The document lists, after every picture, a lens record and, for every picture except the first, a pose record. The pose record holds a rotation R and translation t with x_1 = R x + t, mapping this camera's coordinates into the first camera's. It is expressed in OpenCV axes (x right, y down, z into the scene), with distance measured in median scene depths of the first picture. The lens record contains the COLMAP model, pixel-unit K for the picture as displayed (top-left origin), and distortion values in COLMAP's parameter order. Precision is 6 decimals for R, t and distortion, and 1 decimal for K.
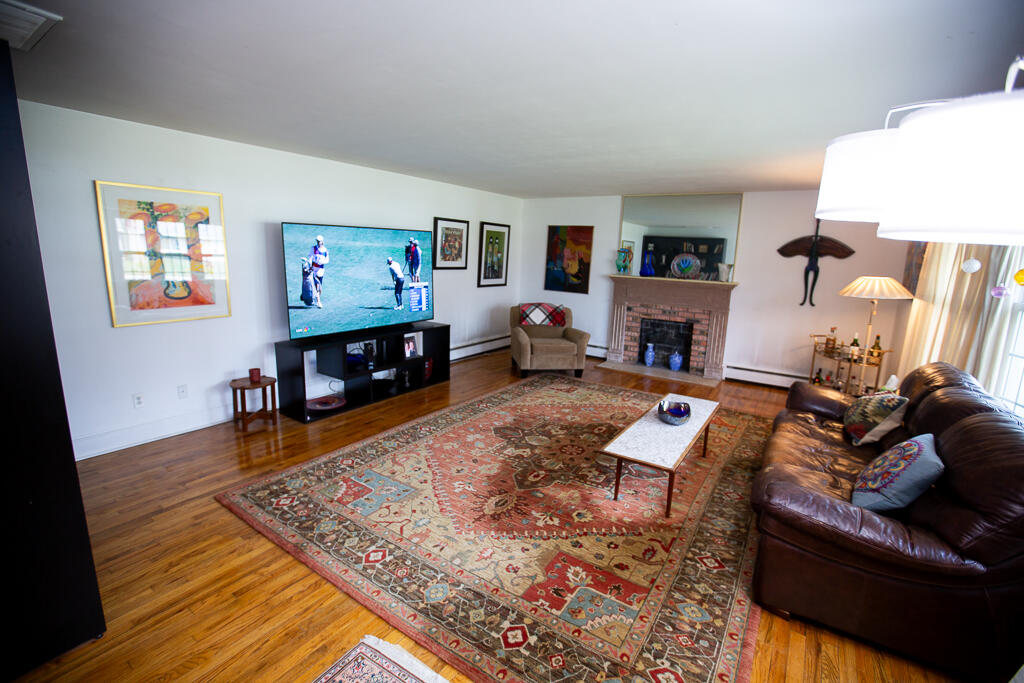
lens RADIAL K [[458.8, 0, 507.6], [0, 458.8, 341.5], [0, 0, 1]] dist [-0.033753, 0.004086]
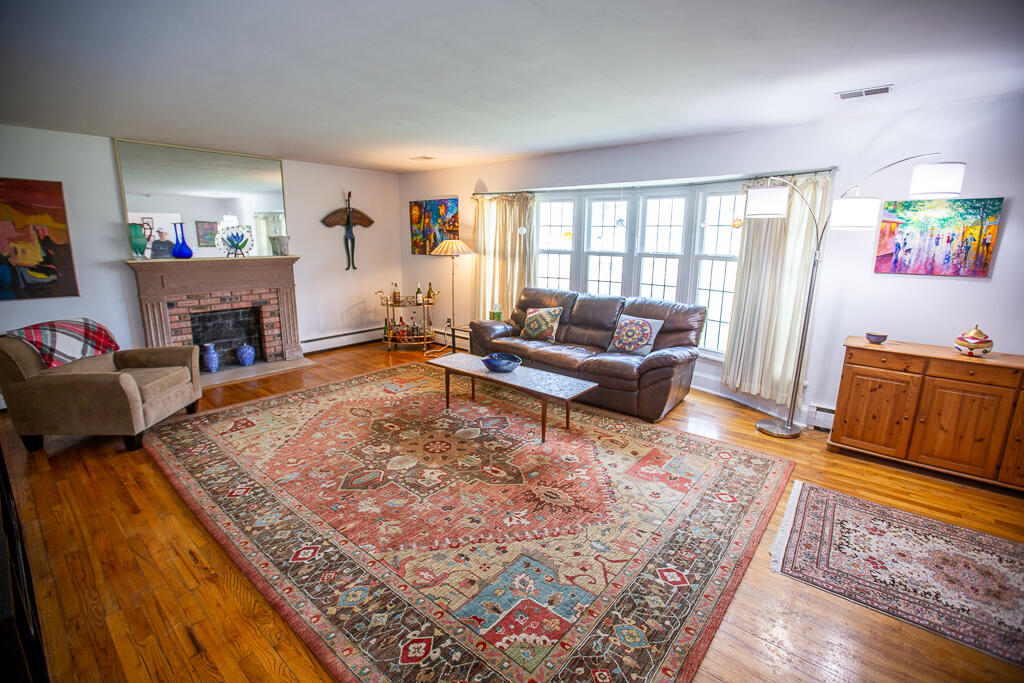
lens RADIAL K [[458.8, 0, 507.1], [0, 458.8, 342.3], [0, 0, 1]] dist [-0.033753, 0.004086]
pose [[0.110942, -0.254085, 0.960798, -0.497989], [0.184878, 0.955167, 0.231249, -0.109451], [-0.976479, 0.151975, 0.152943, 0.519930]]
